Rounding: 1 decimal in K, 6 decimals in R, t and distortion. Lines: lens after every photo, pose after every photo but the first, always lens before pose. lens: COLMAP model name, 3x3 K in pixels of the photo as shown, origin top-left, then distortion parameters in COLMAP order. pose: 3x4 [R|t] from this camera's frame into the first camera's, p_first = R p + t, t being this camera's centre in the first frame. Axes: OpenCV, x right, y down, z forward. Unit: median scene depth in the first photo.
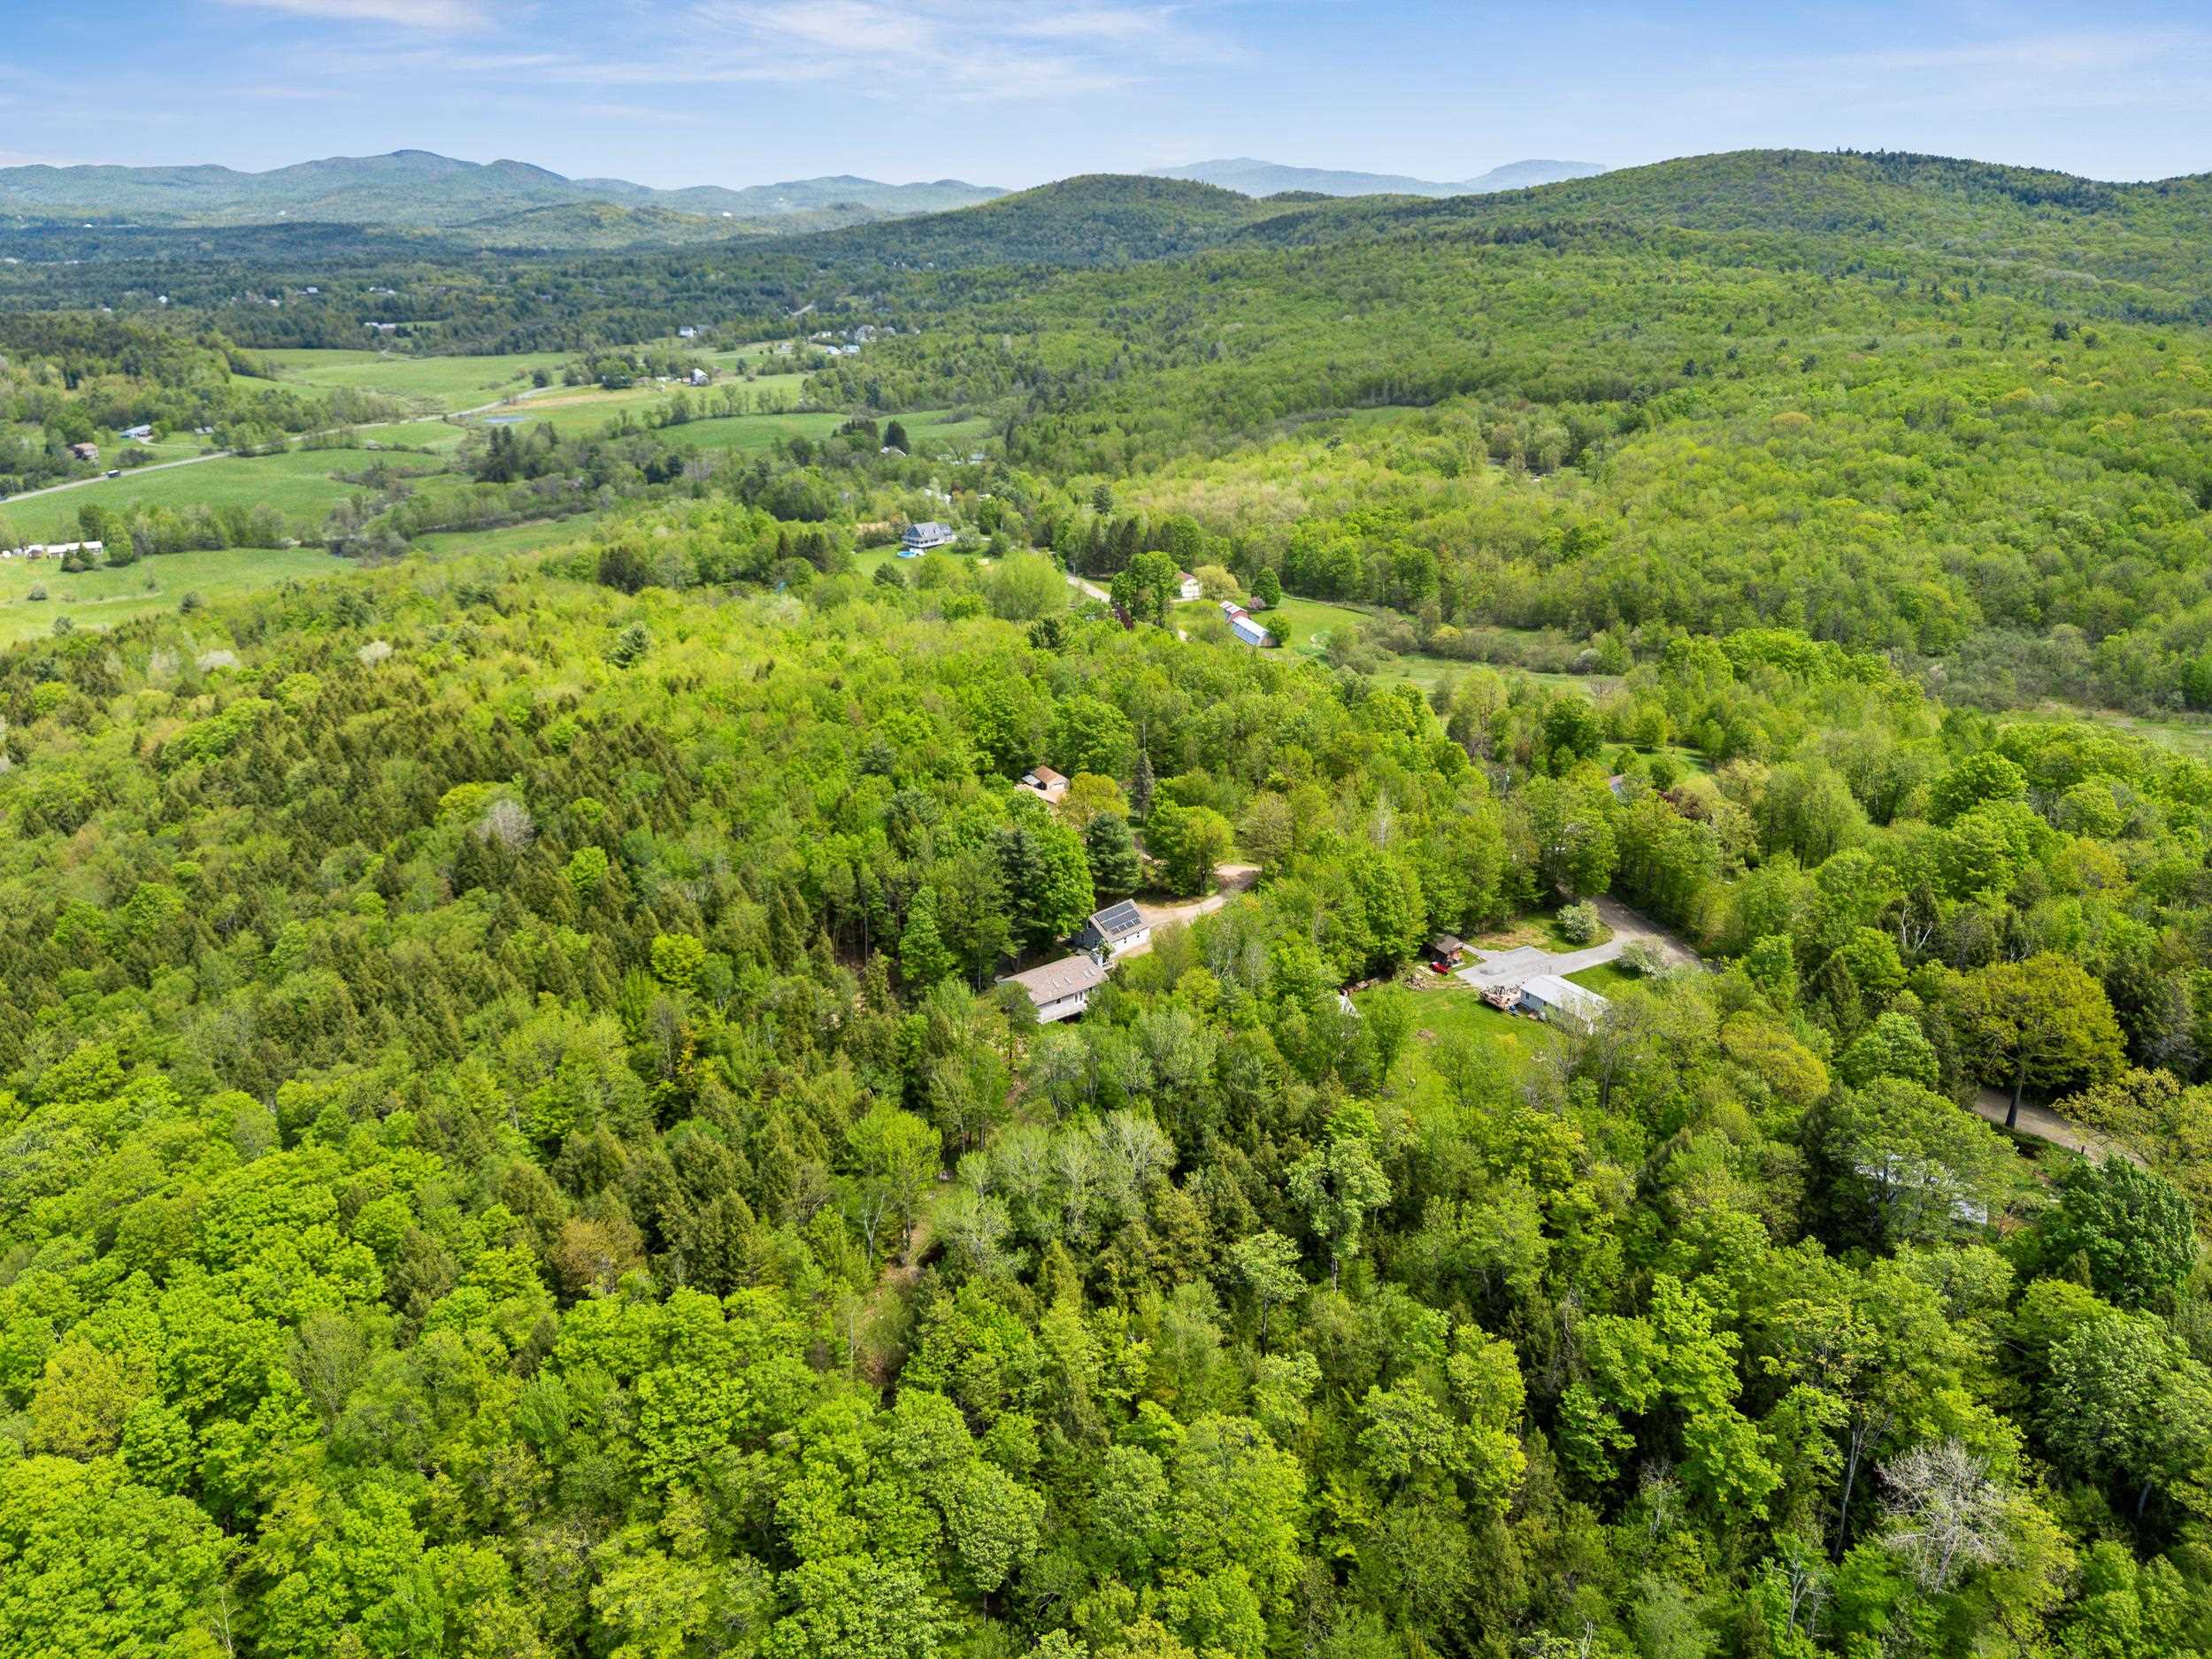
lens RADIAL K [[1627.6, 0, 1106.0], [0, 1627.6, 829.5], [0, 0, 1]] dist [0.054682, -0.045794]
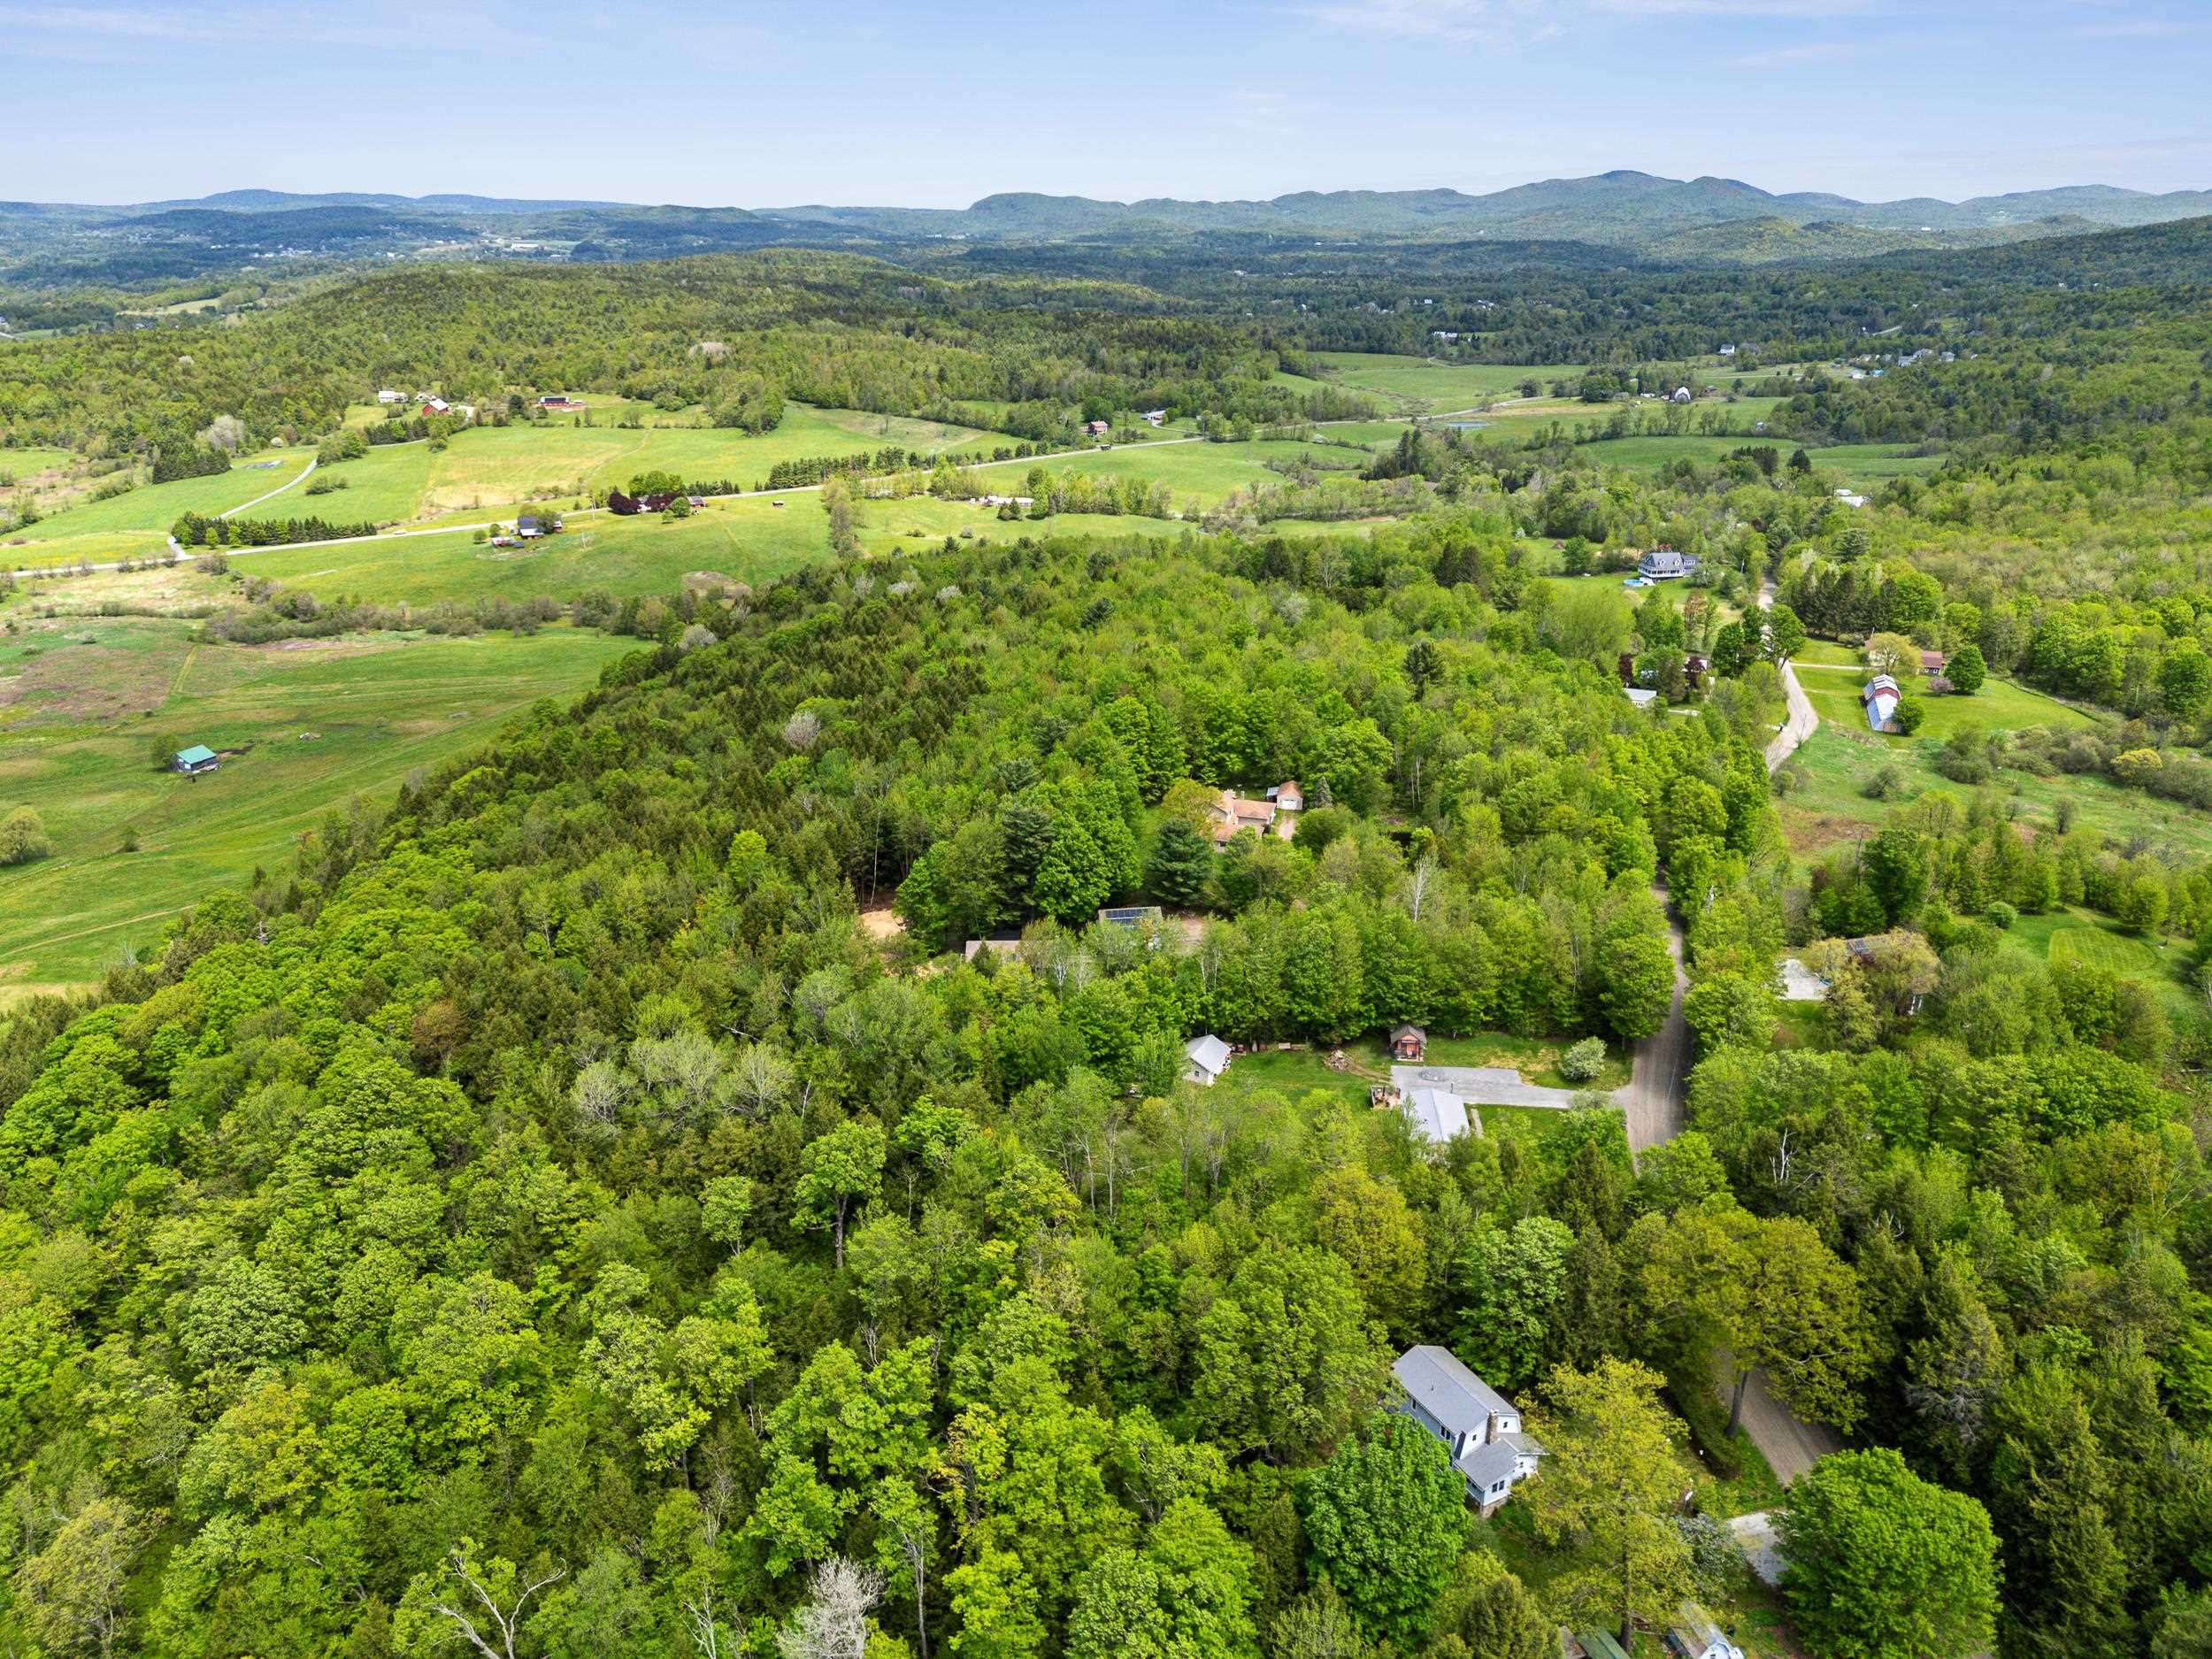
lens RADIAL K [[1627.6, 0, 1106.0], [0, 1627.6, 829.5], [0, 0, 1]] dist [0.054682, -0.045794]
pose [[0.800899, 0.209323, -0.561021, 0.104652], [-0.214200, 0.975065, 0.058022, -0.010506], [0.559177, 0.073701, 0.825766, 0.030600]]
